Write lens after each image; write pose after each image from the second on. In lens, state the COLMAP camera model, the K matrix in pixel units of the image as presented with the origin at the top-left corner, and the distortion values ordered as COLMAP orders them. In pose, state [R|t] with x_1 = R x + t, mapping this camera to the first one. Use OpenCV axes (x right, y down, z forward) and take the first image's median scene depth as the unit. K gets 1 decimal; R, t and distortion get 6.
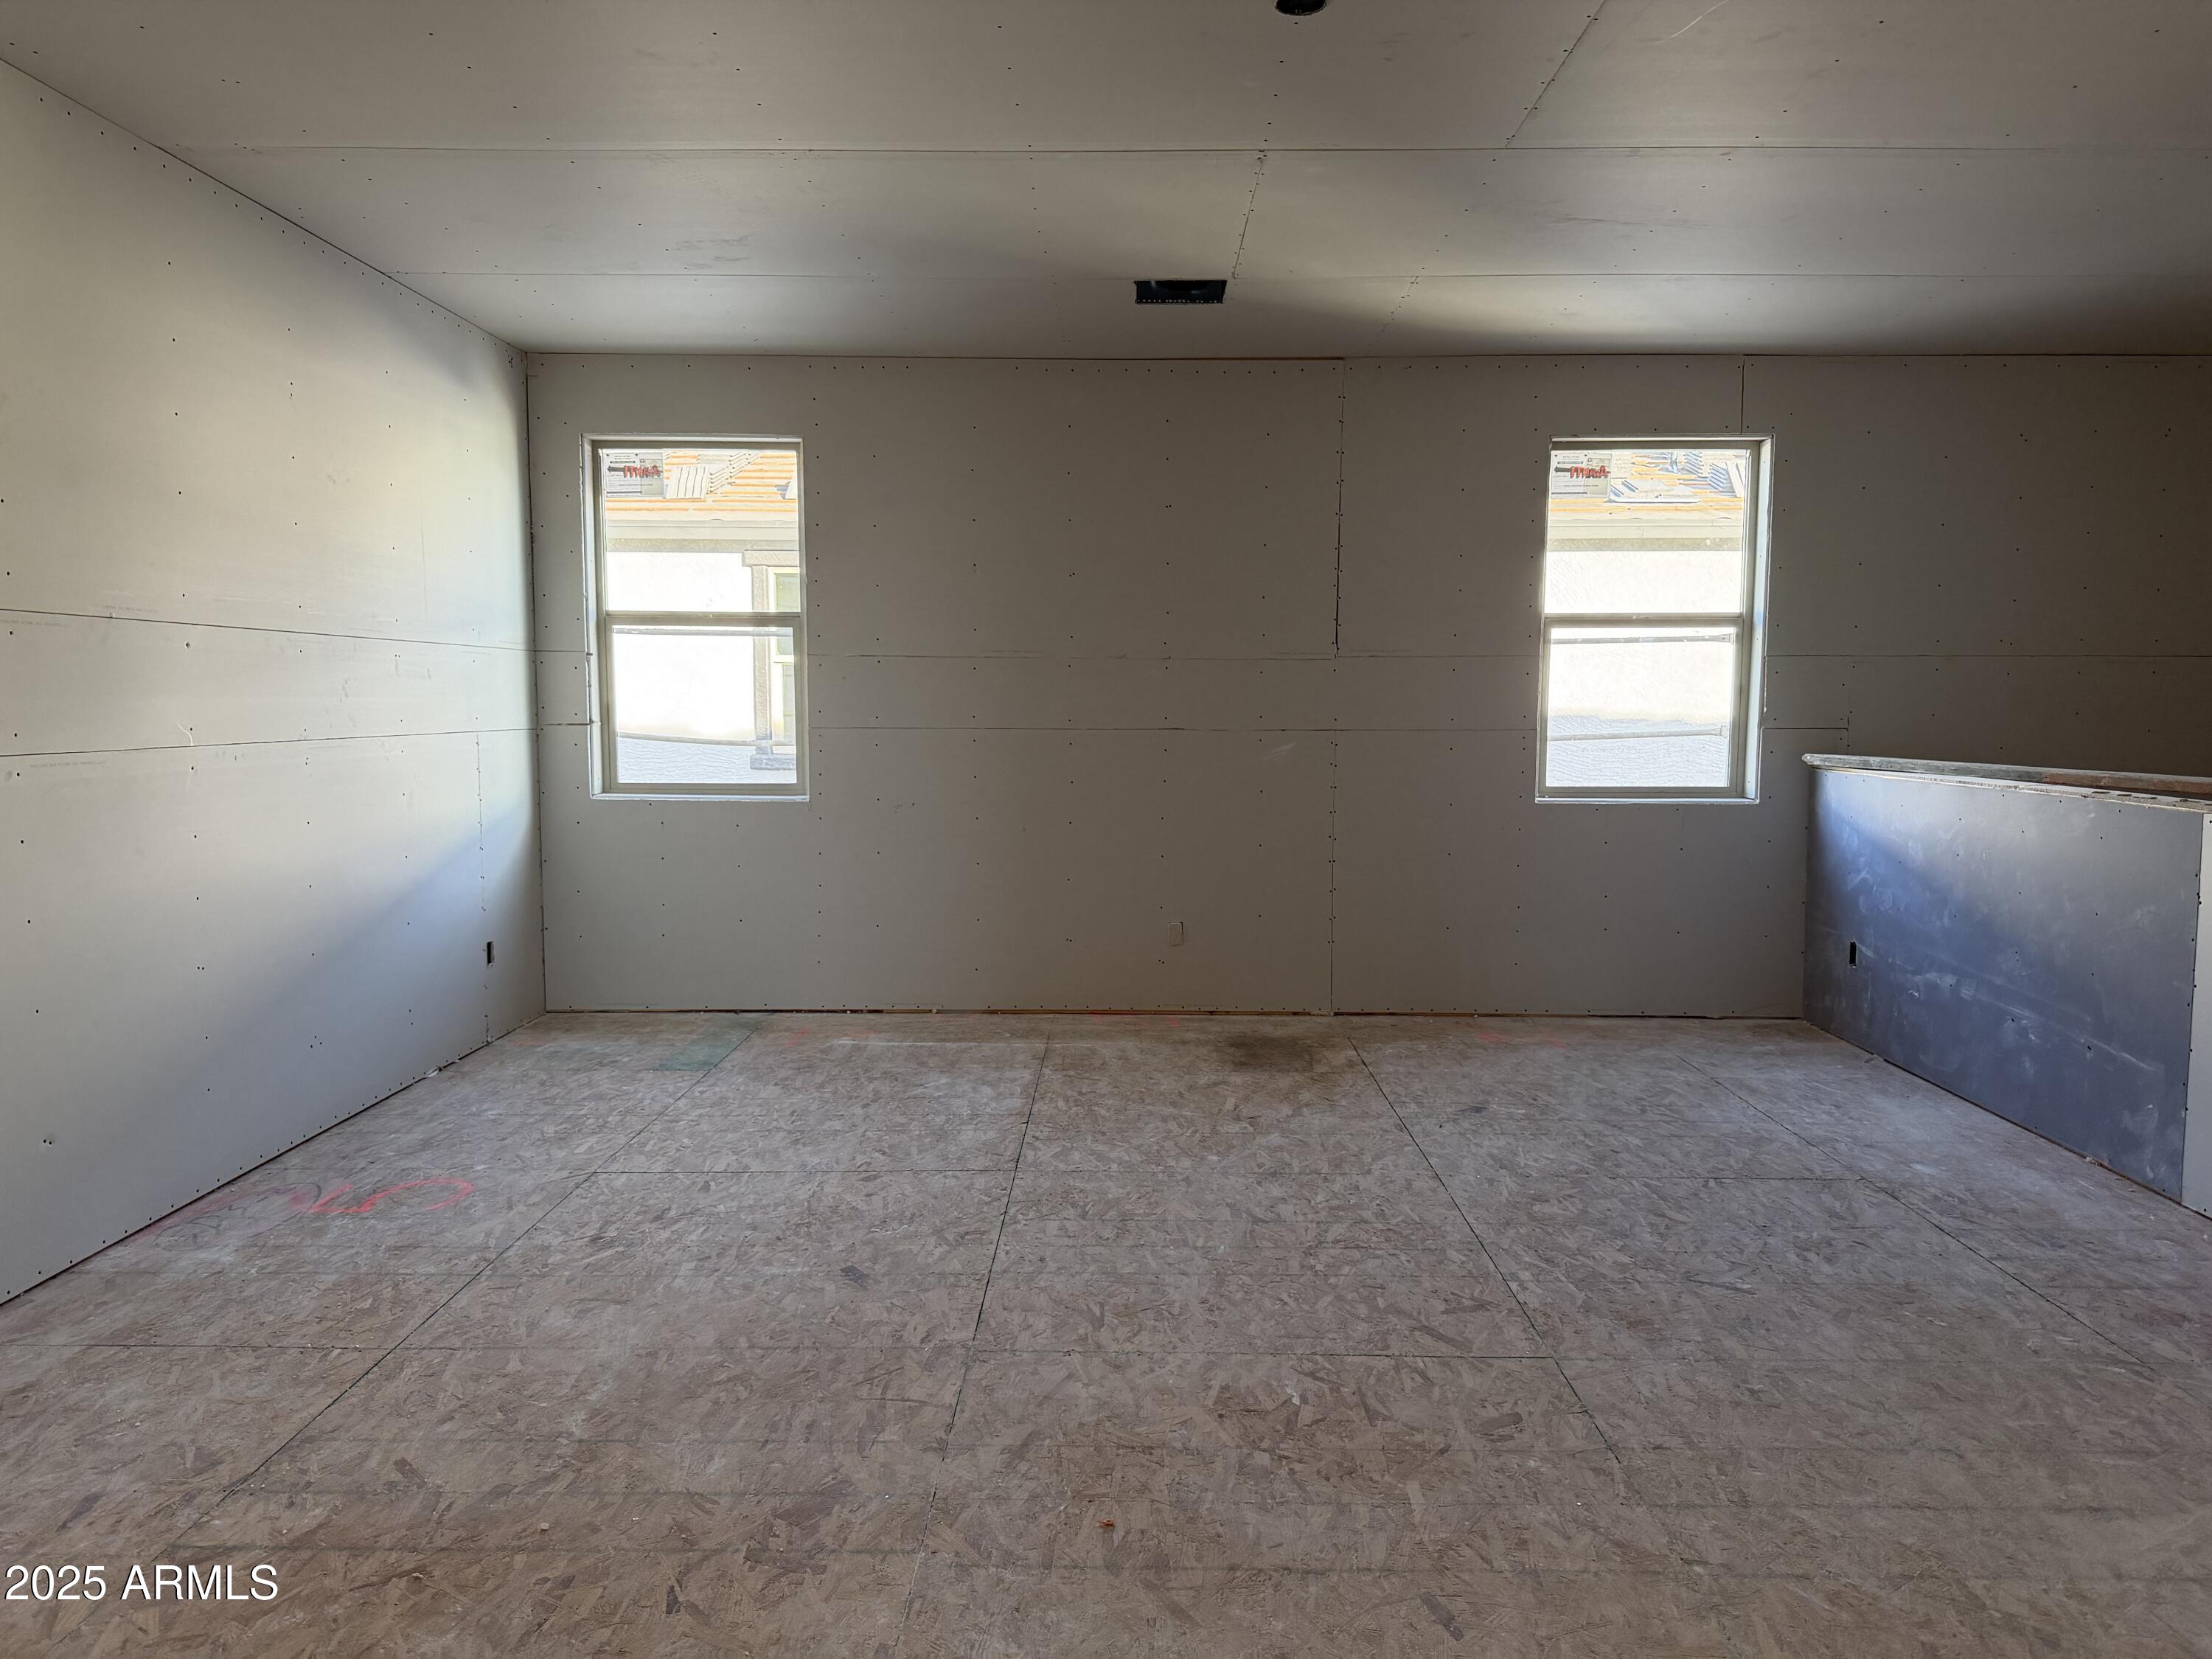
lens RADIAL K [[1548.3, 0, 1109.4], [0, 1548.3, 830.2], [0, 0, 1]] dist [0.052473, -0.066893]
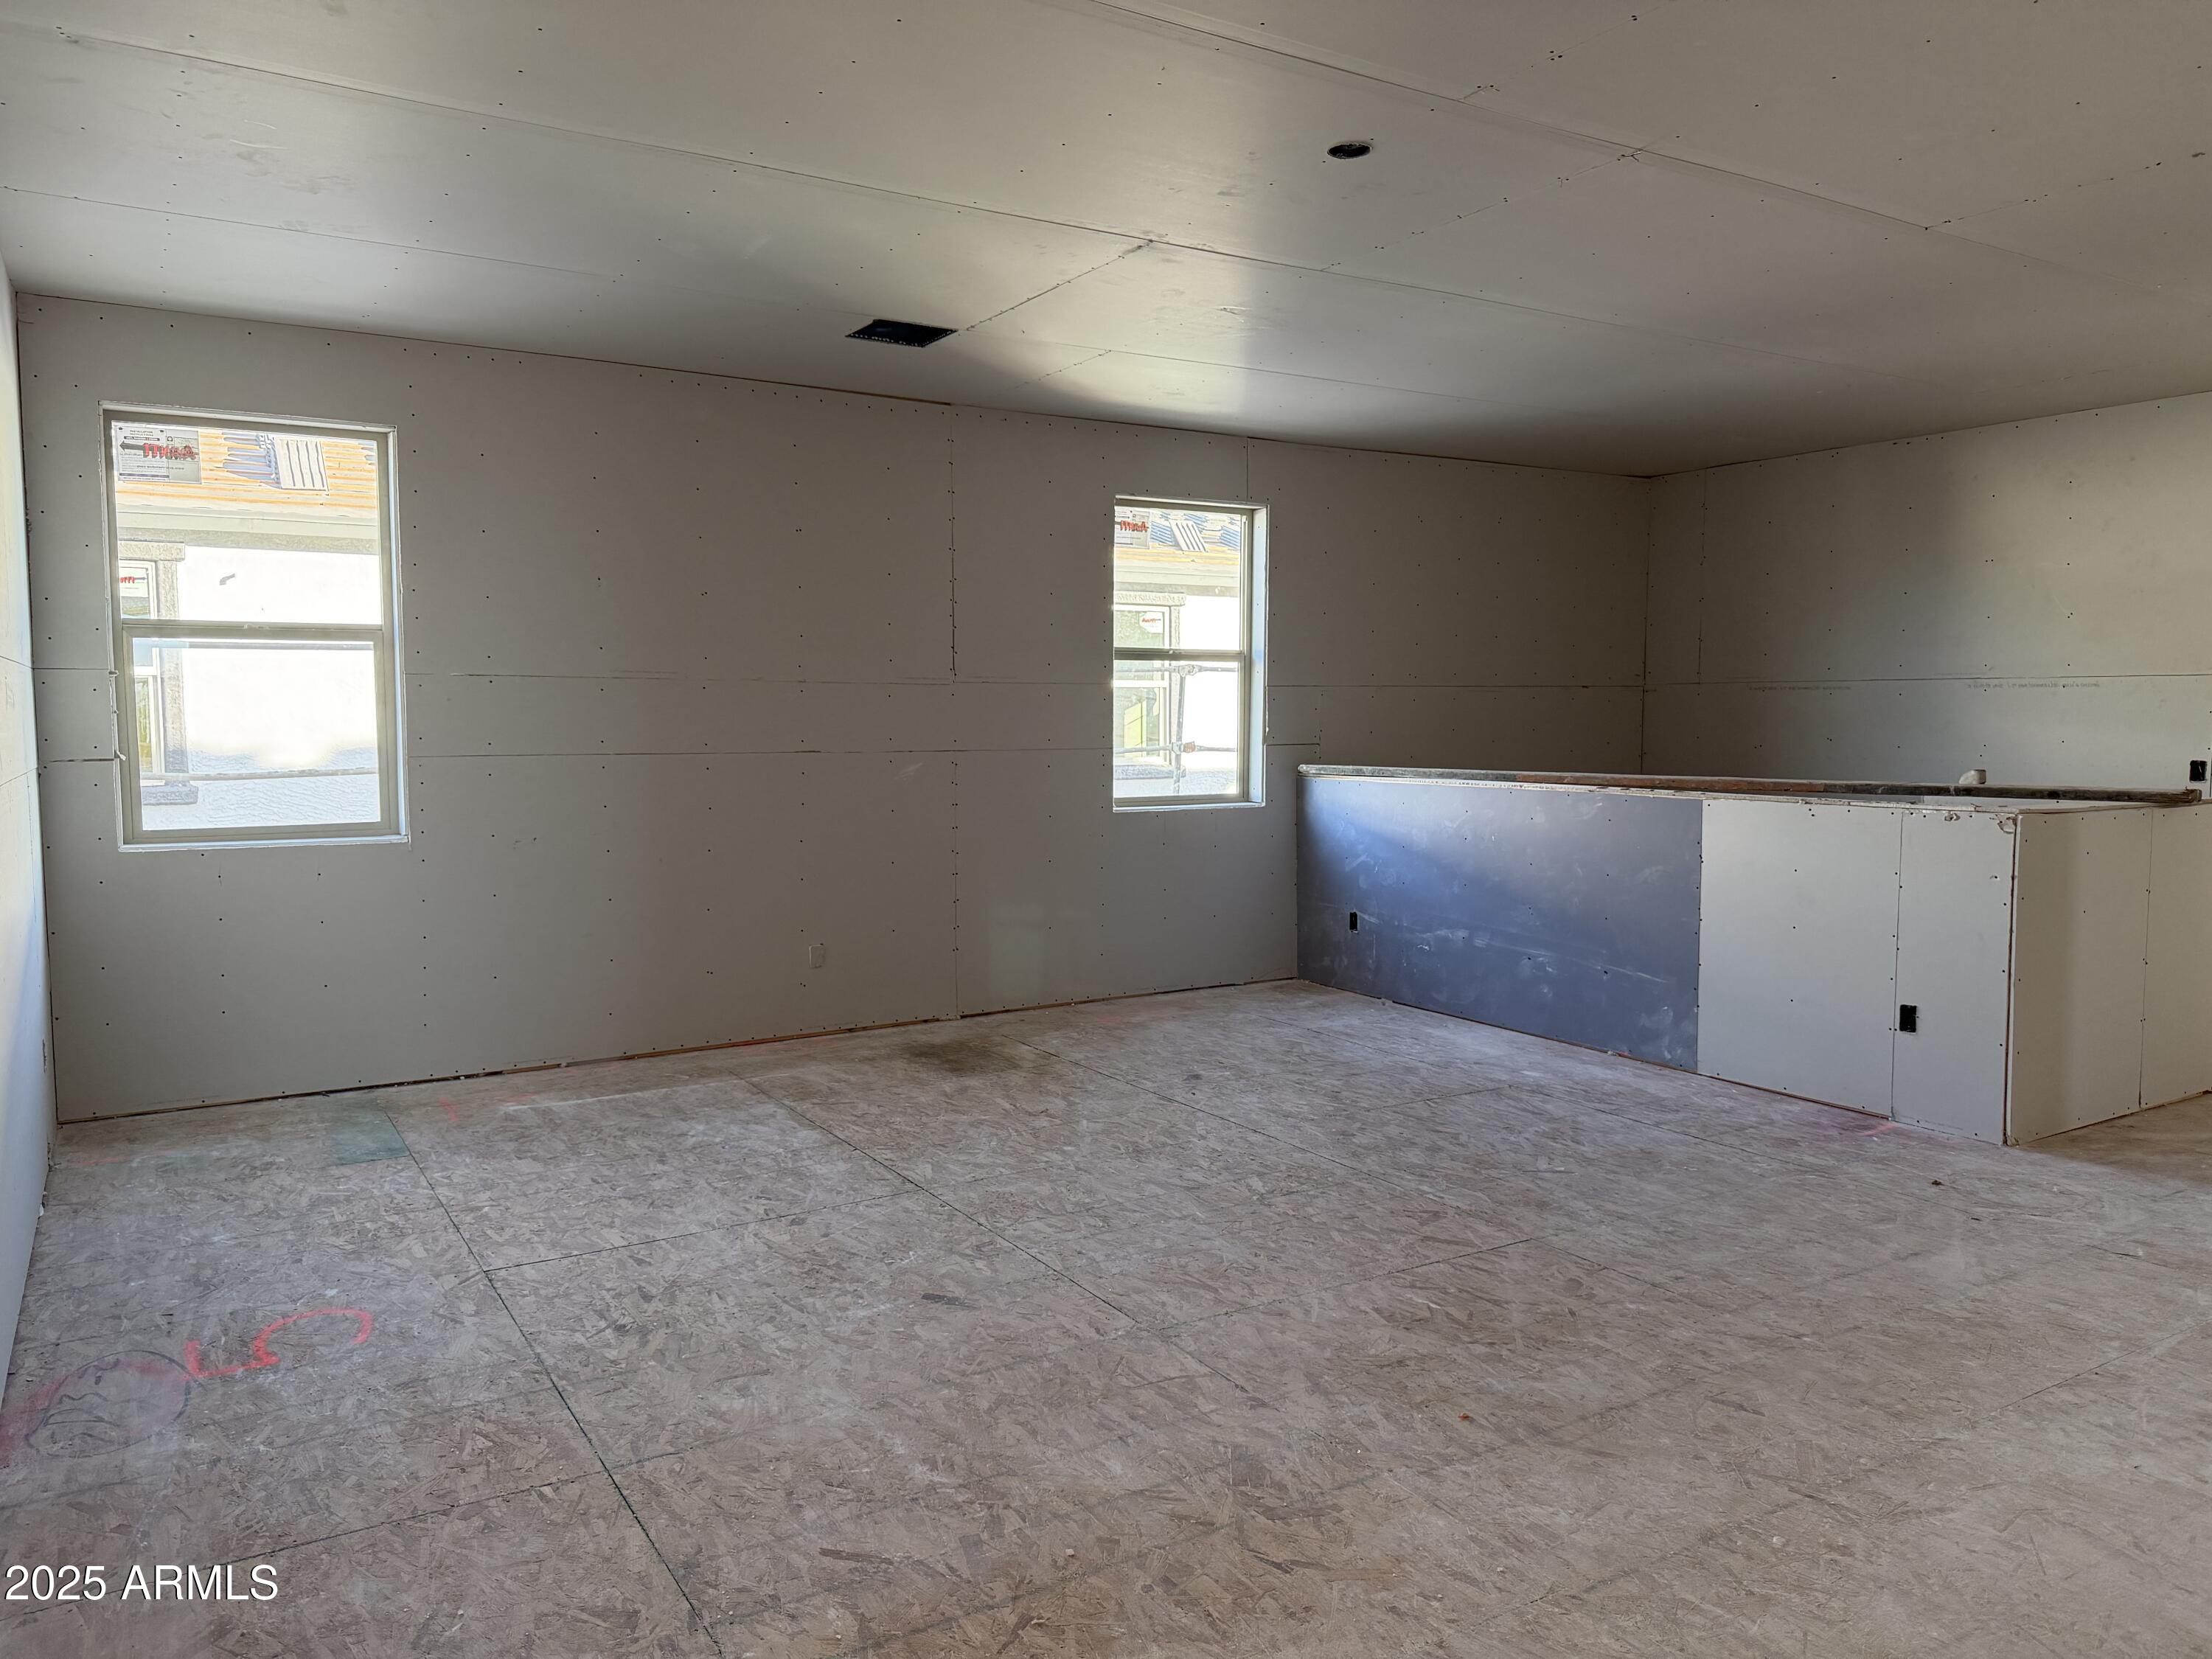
lens RADIAL K [[1548.3, 0, 1097.3], [0, 1548.3, 814.3], [0, 0, 1]] dist [0.052473, -0.066893]
pose [[0.846612, -0.038394, 0.530823, -0.501049], [0.048746, 0.998796, -0.005503, -0.015572], [-0.529973, 0.030534, 0.847465, 0.067273]]
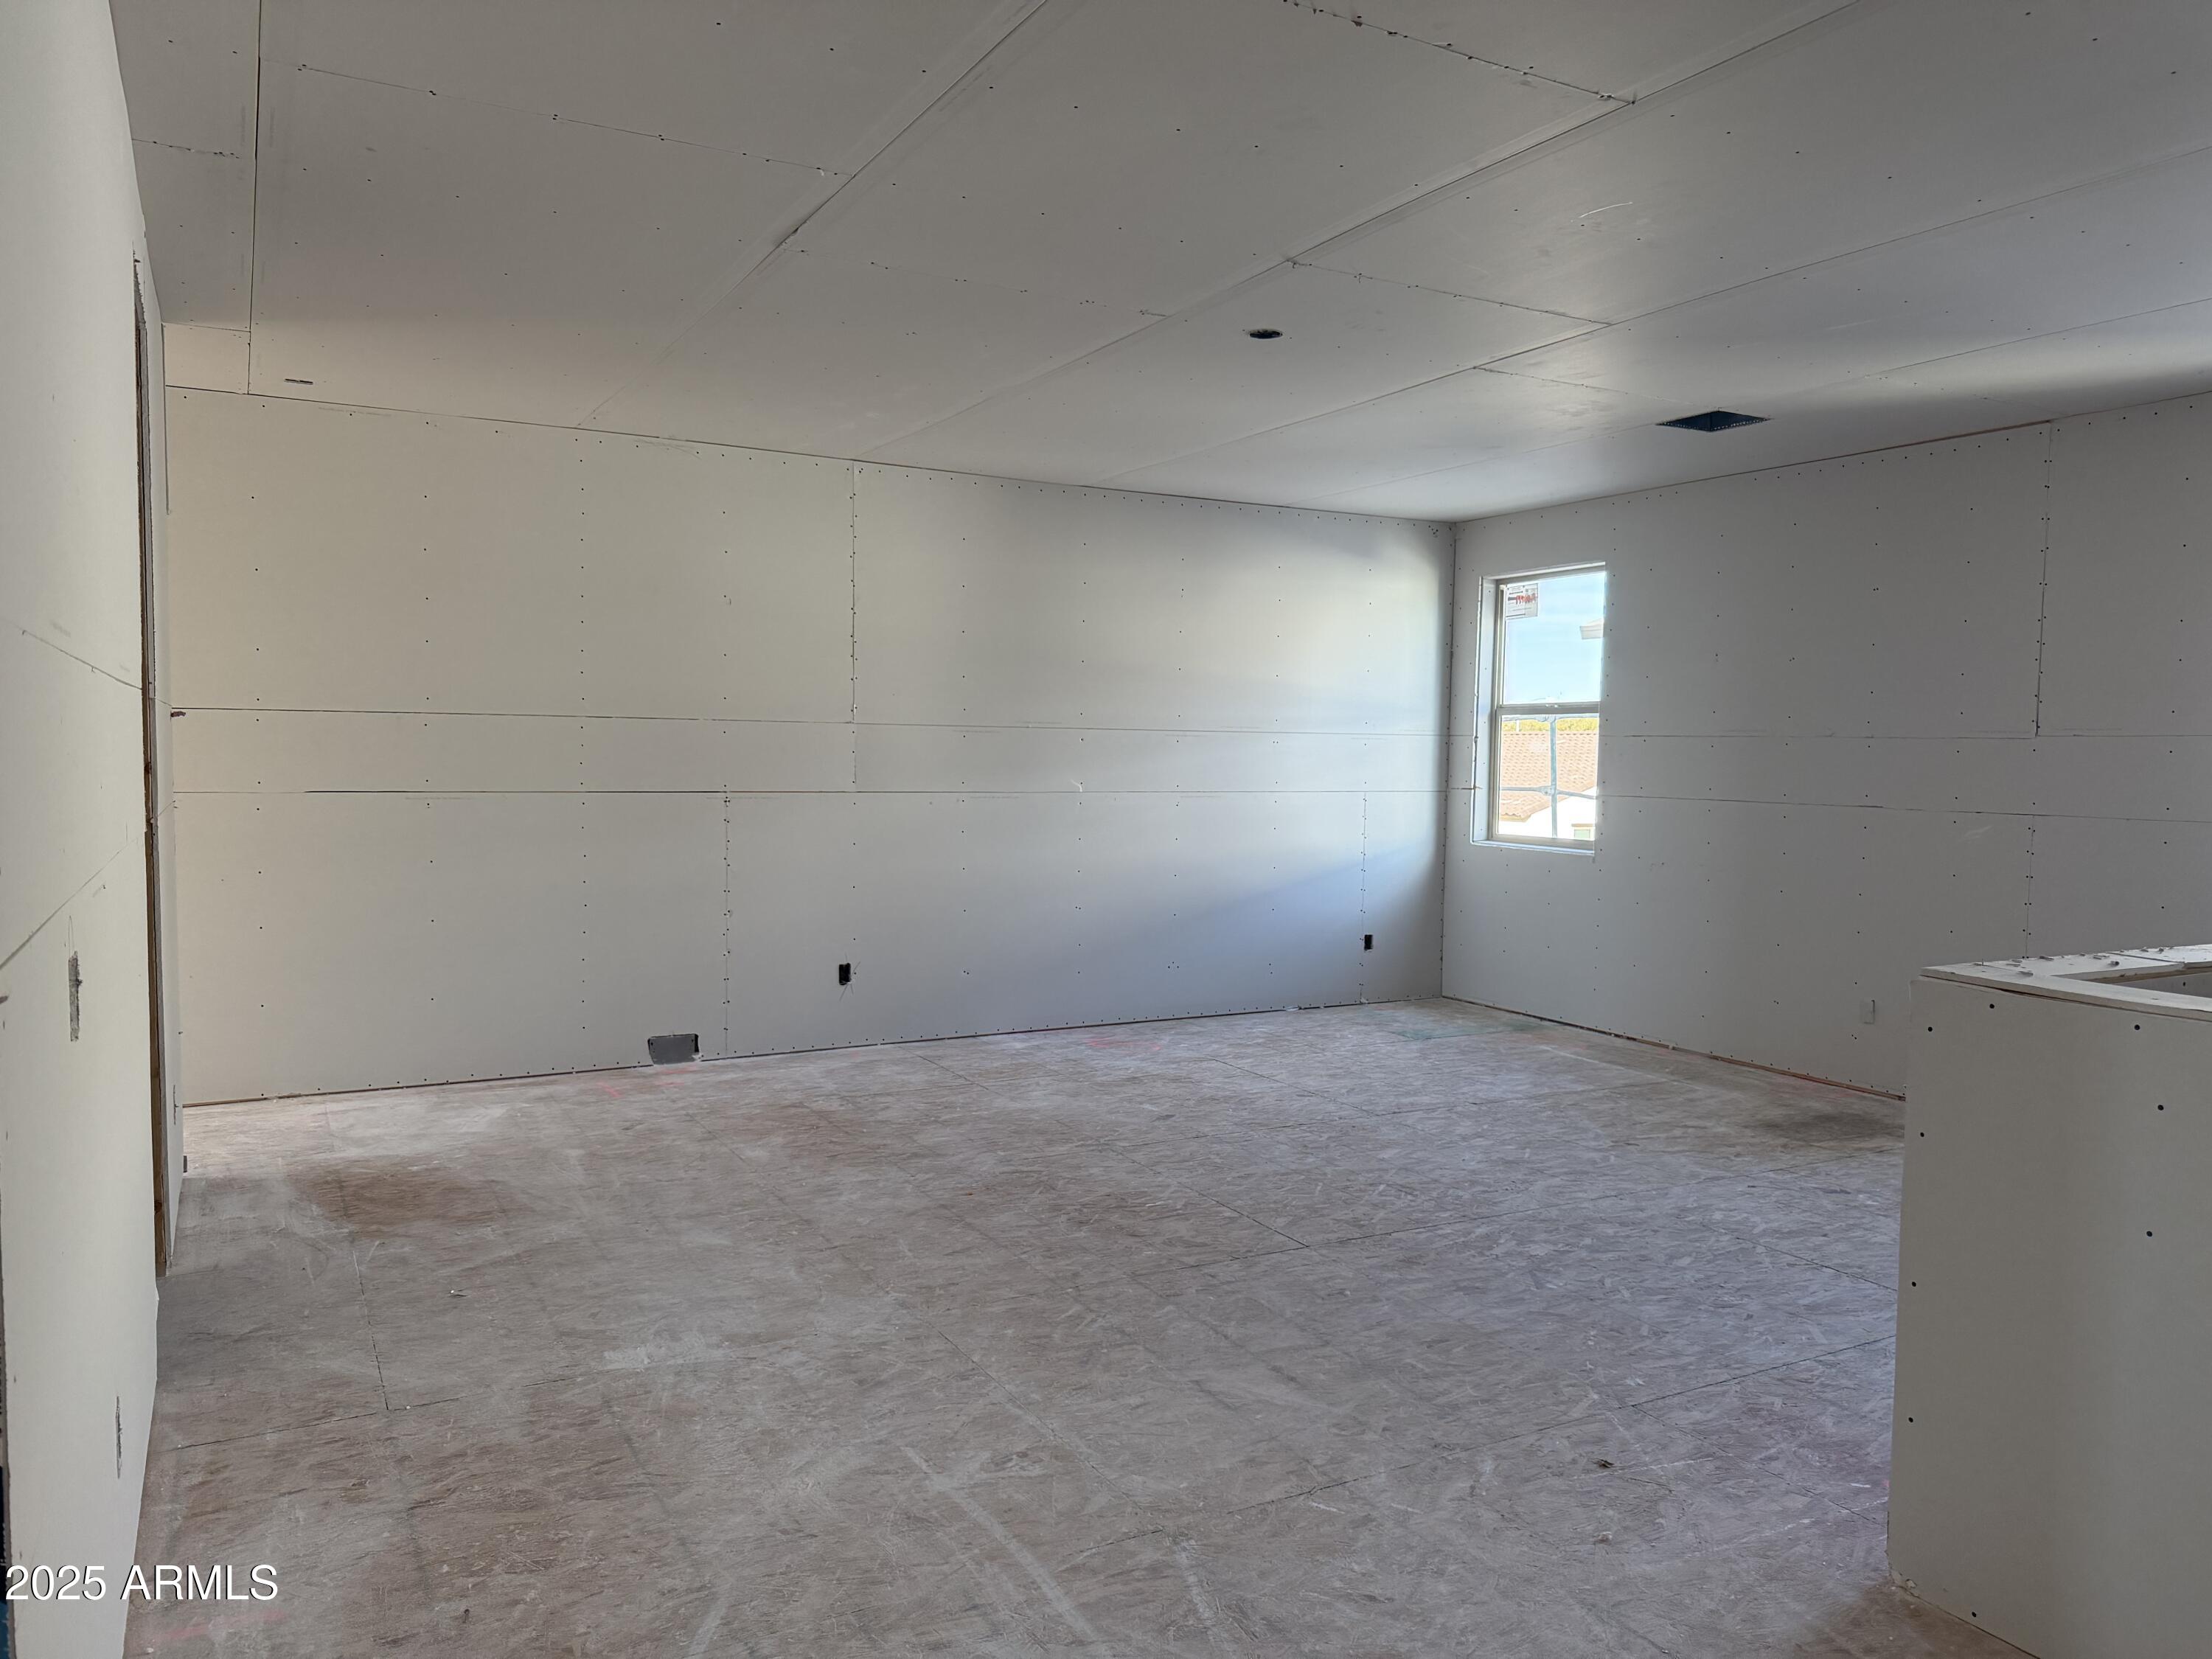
lens RADIAL K [[1548.3, 0, 1105.9], [0, 1548.3, 806.7], [0, 0, 1]] dist [0.052473, -0.066893]
pose [[0.488374, 0.035632, -0.871907, 1.018547], [-0.087732, 0.996108, -0.008433, -0.019777], [0.868213, 0.080612, 0.489600, 0.094433]]
